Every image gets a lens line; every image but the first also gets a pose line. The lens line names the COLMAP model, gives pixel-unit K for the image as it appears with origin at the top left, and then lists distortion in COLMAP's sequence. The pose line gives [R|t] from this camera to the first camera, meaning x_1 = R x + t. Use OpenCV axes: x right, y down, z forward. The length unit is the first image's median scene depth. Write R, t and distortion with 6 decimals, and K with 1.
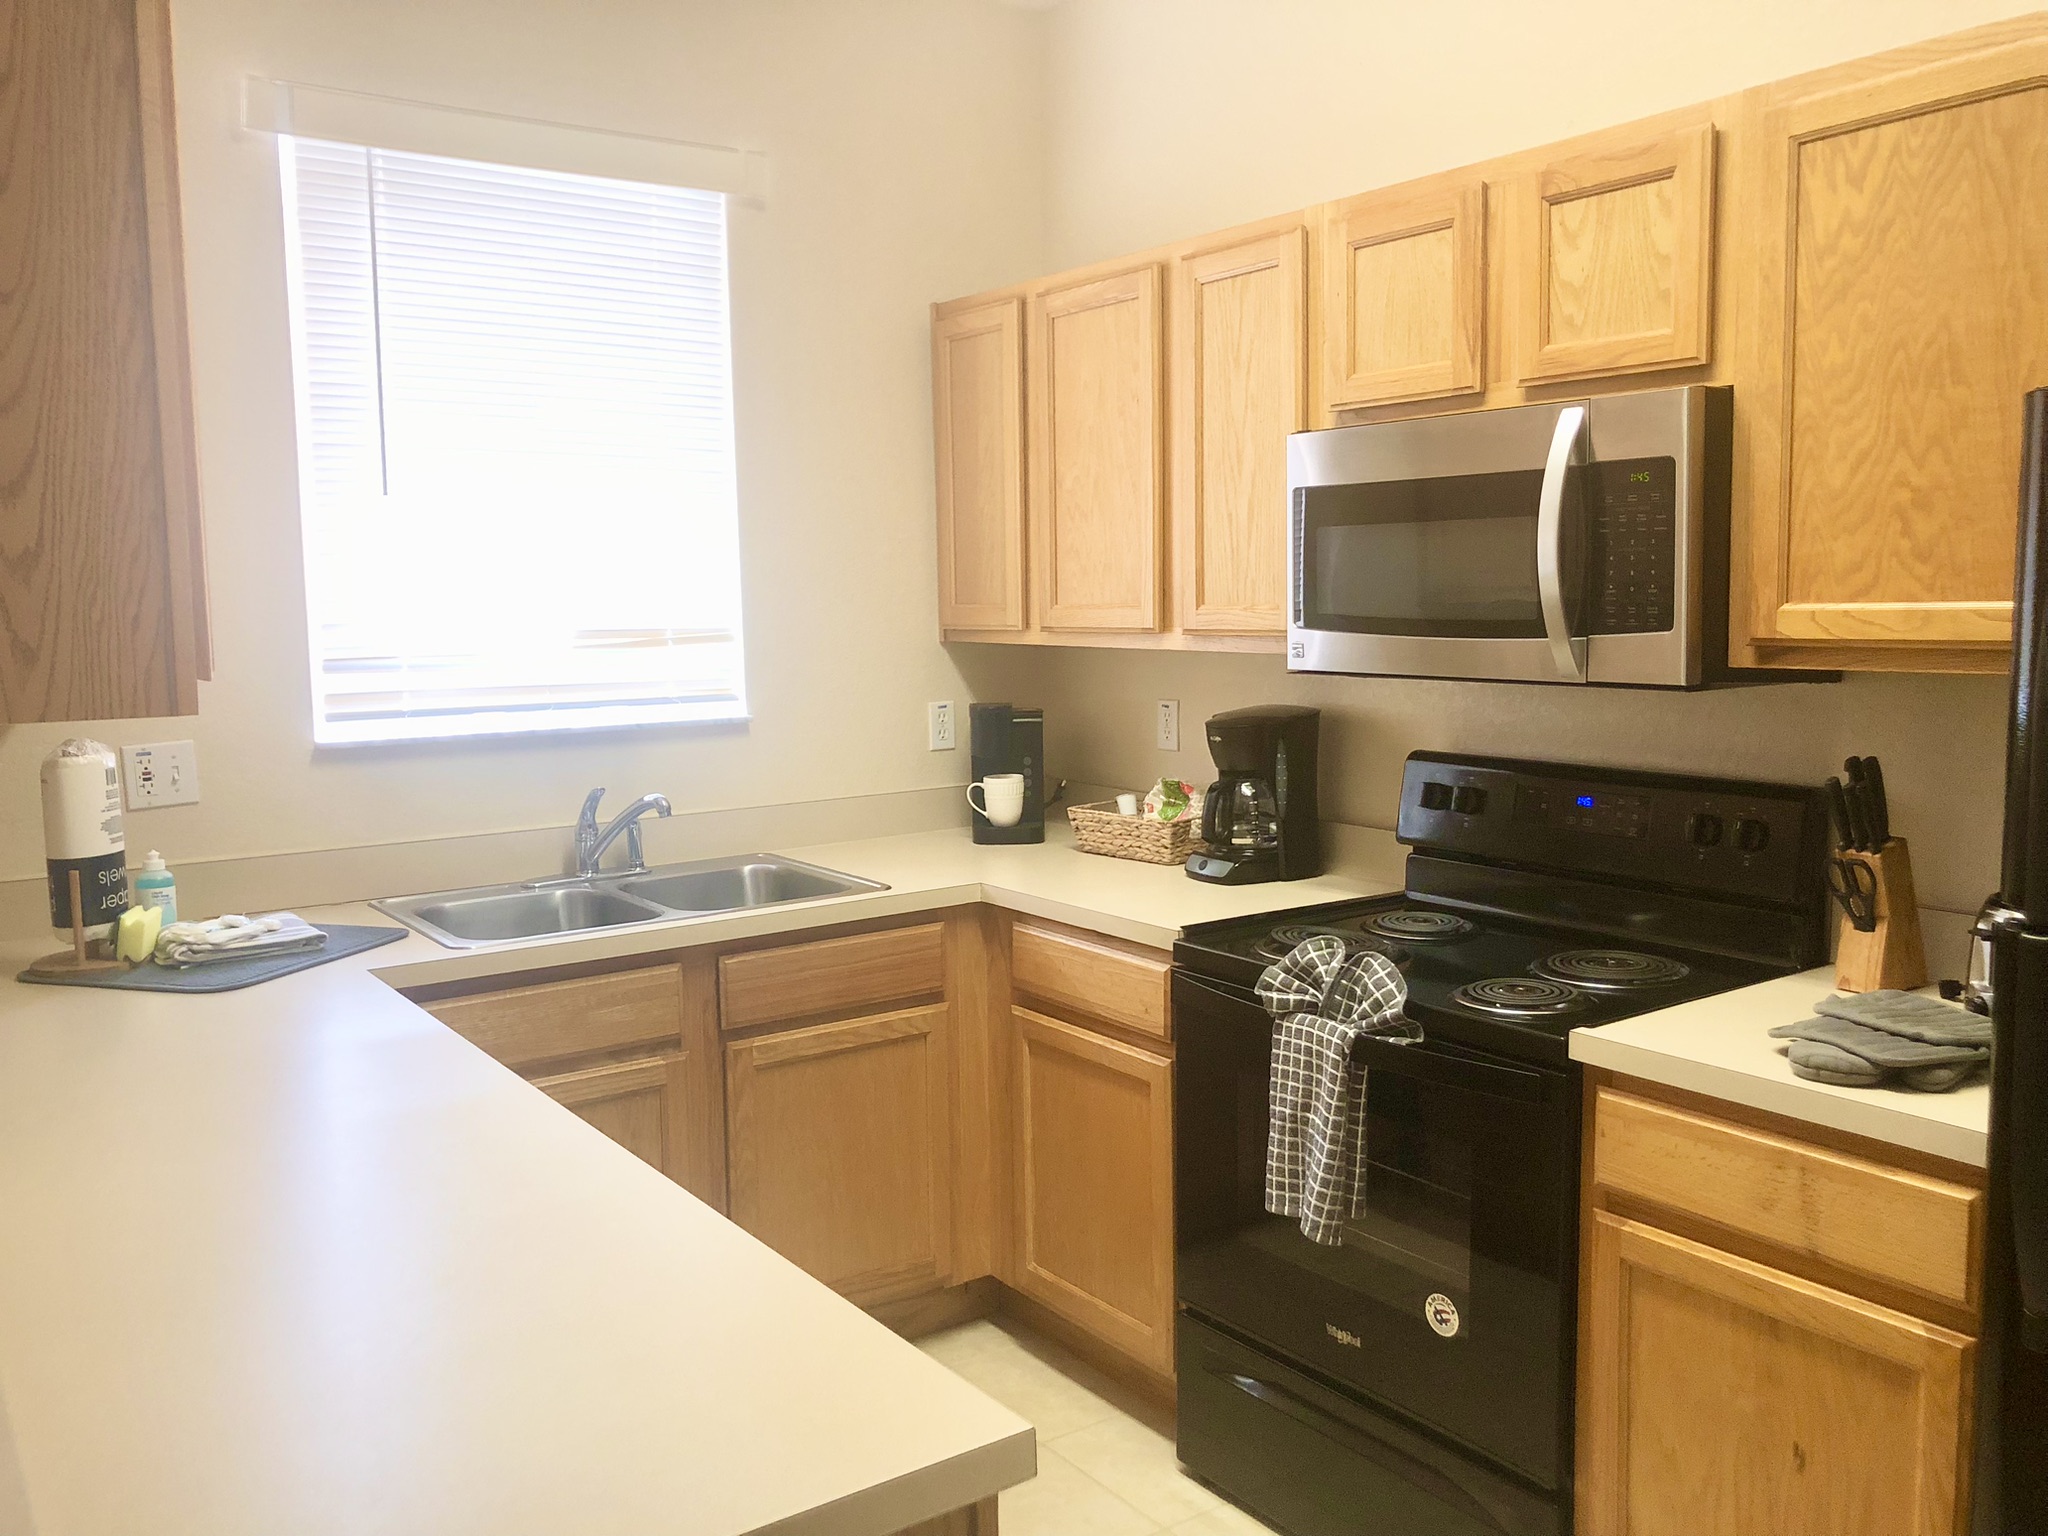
lens RADIAL K [[1688.2, 0, 1006.0], [0, 1688.2, 763.2], [0, 0, 1]] dist [0.027752, -0.042915]
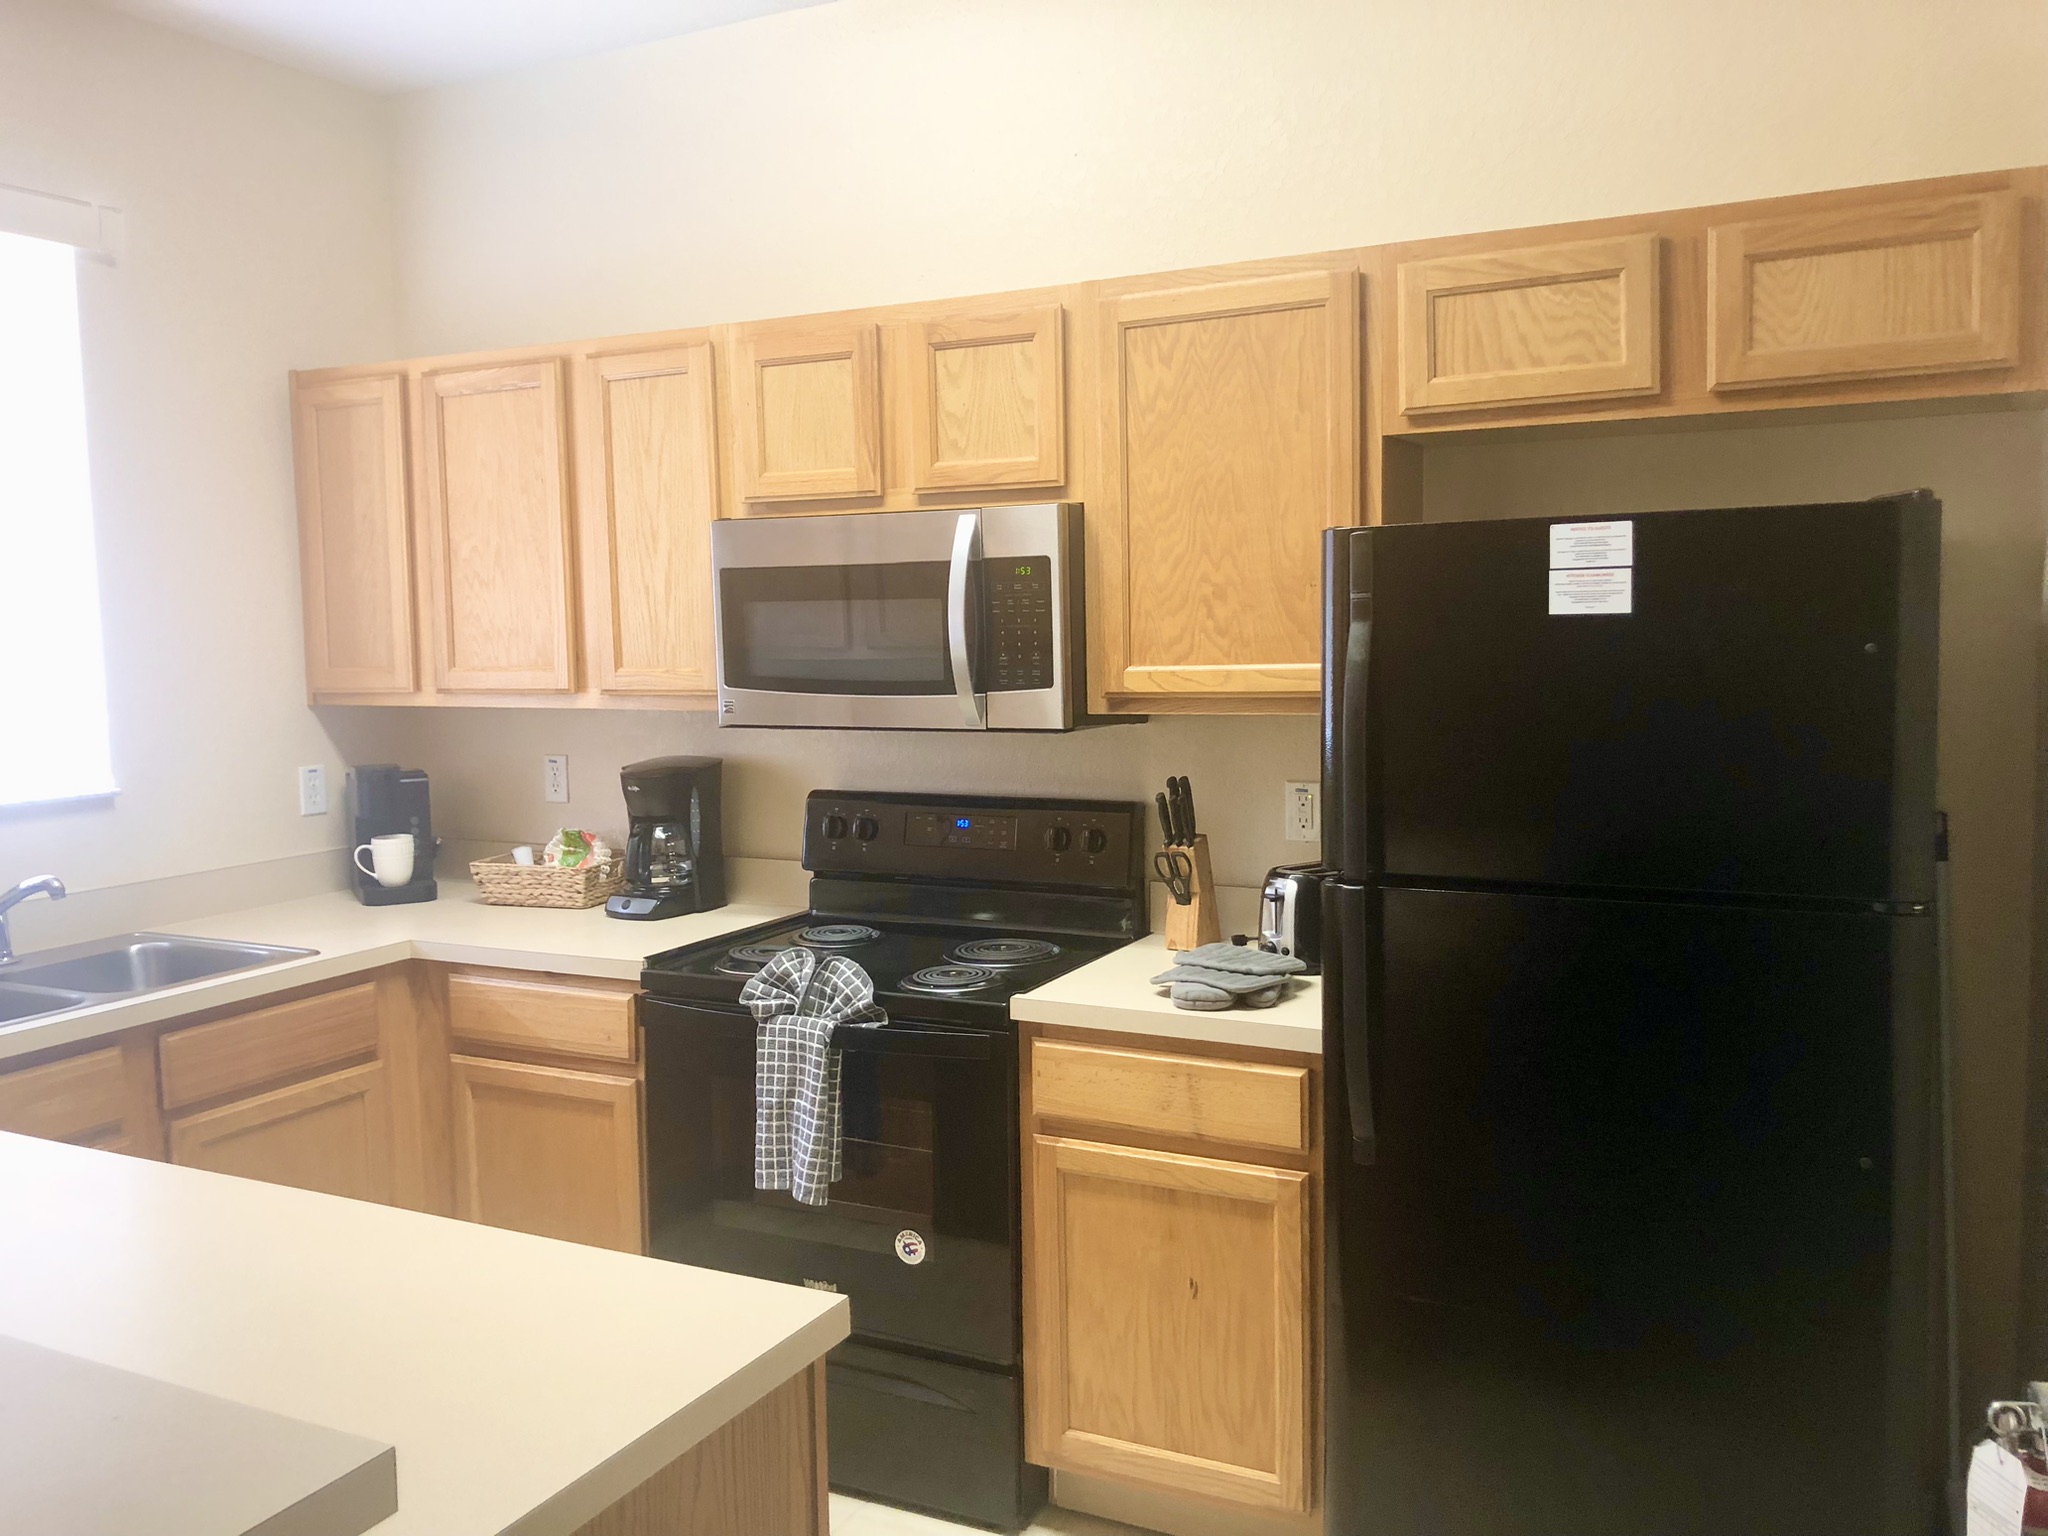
lens RADIAL K [[1688.2, 0, 1028.4], [0, 1688.2, 764.2], [0, 0, 1]] dist [0.027752, -0.042915]
pose [[0.877029, -0.040782, 0.478704, -0.230675], [0.054156, 0.998432, -0.014159, -0.000960], [-0.477376, 0.038343, 0.877862, -0.123653]]
